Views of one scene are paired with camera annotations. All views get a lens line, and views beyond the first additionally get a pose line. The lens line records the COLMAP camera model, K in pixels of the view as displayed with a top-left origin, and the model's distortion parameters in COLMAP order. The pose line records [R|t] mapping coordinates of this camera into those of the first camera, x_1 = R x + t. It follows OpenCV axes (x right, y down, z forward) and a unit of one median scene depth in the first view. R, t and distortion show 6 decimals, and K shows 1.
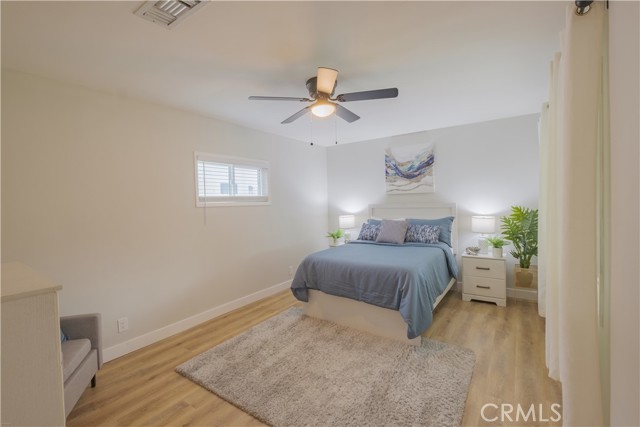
lens RADIAL K [[283.8, 0, 318.0], [0, 283.8, 216.0], [0, 0, 1]] dist [-0.001138, -0.000435]
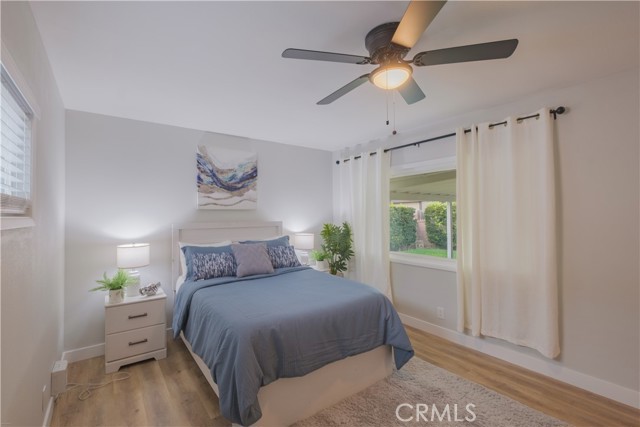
lens RADIAL K [[283.8, 0, 319.6], [0, 283.8, 212.7], [0, 0, 1]] dist [-0.001138, -0.000435]
pose [[0.298130, 0.030737, 0.954030, -0.372000], [0.051871, 0.997483, -0.048346, -0.020539], [-0.953115, 0.063900, 0.295785, 0.552210]]
